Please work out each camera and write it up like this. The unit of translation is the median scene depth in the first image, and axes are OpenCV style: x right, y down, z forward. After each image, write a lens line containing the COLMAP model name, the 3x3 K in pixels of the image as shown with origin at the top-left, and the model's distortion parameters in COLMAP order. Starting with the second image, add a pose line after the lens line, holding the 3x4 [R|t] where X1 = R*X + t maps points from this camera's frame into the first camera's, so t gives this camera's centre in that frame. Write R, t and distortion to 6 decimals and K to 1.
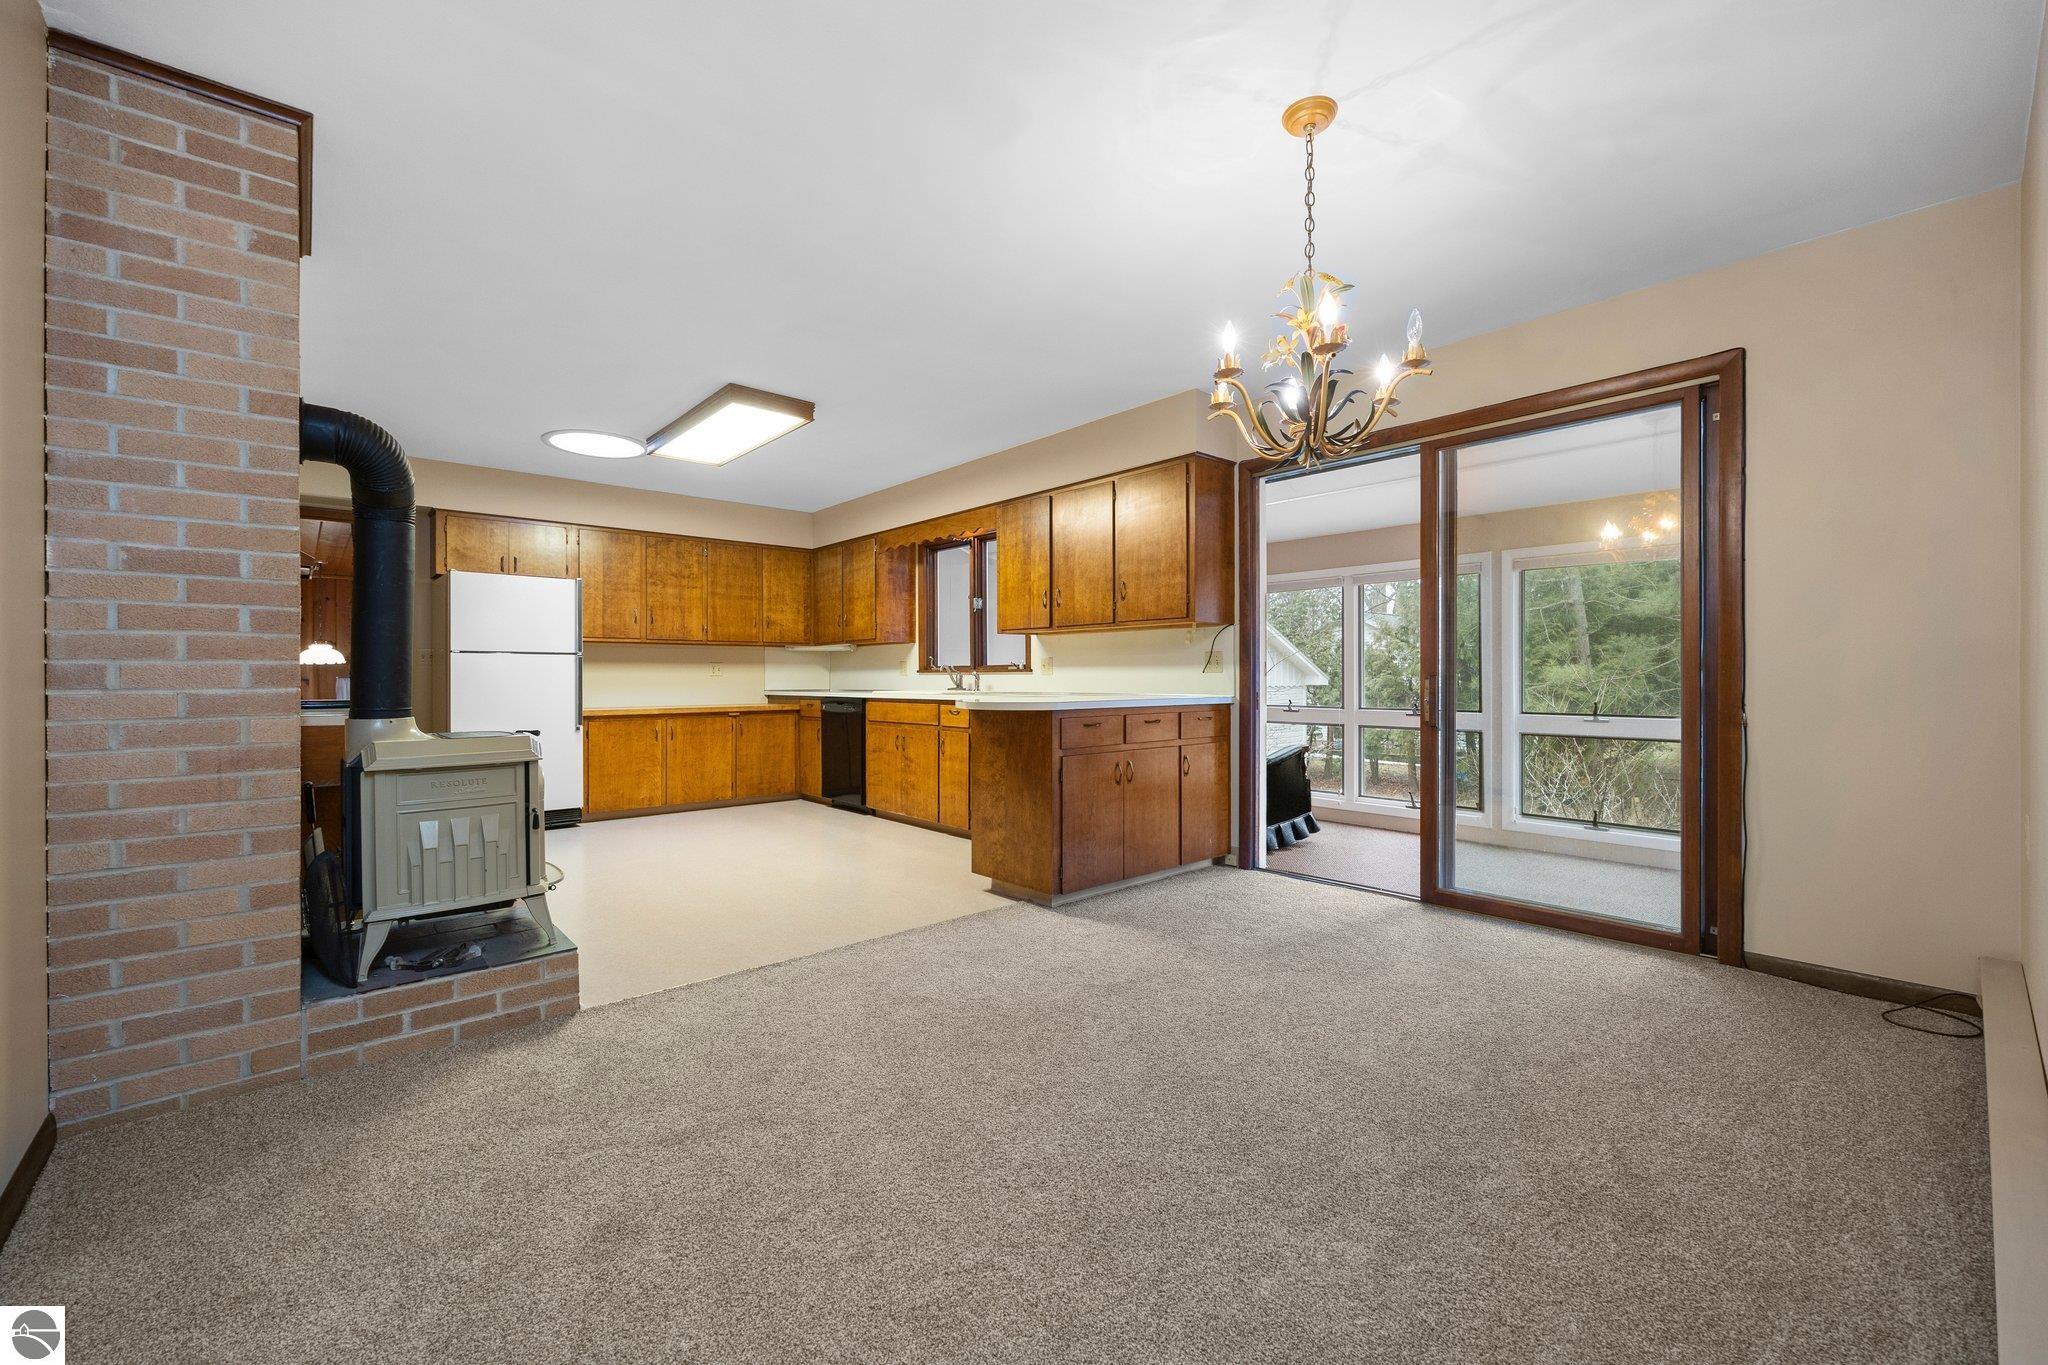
lens RADIAL K [[825.1, 0, 1021.4], [0, 825.1, 677.6], [0, 0, 1]] dist [-0.004003, 0.000167]
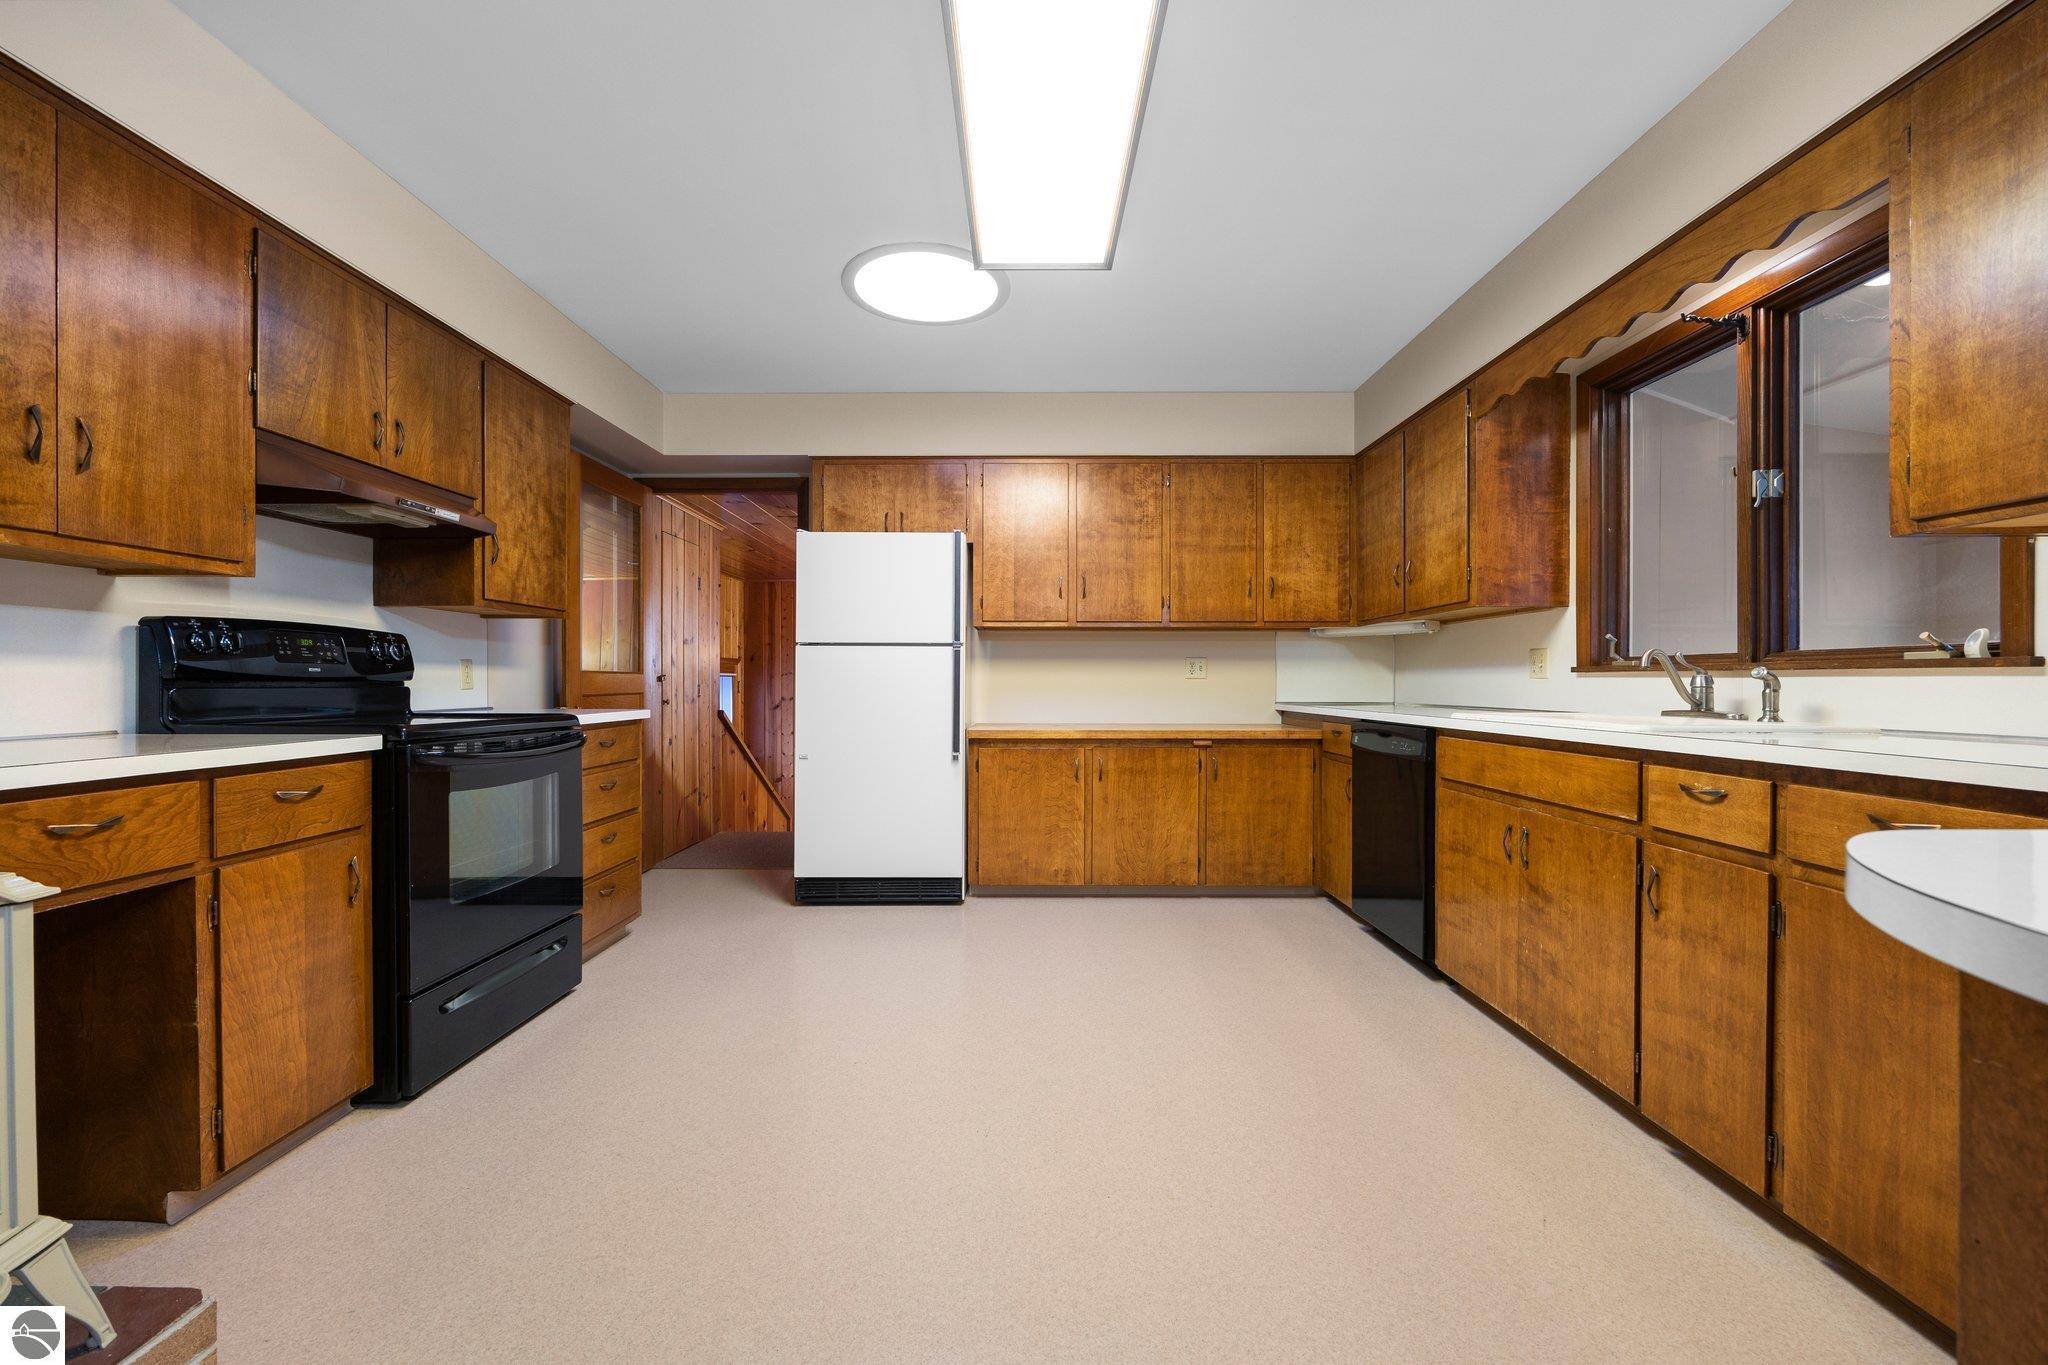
lens RADIAL K [[825.1, 0, 1013.6], [0, 825.1, 680.1], [0, 0, 1]] dist [-0.004003, 0.000167]
pose [[0.742794, 0.003810, -0.669510, -0.054073], [-0.005270, 0.999986, -0.000157, -0.000078], [0.669500, 0.003645, 0.742803, 0.478559]]
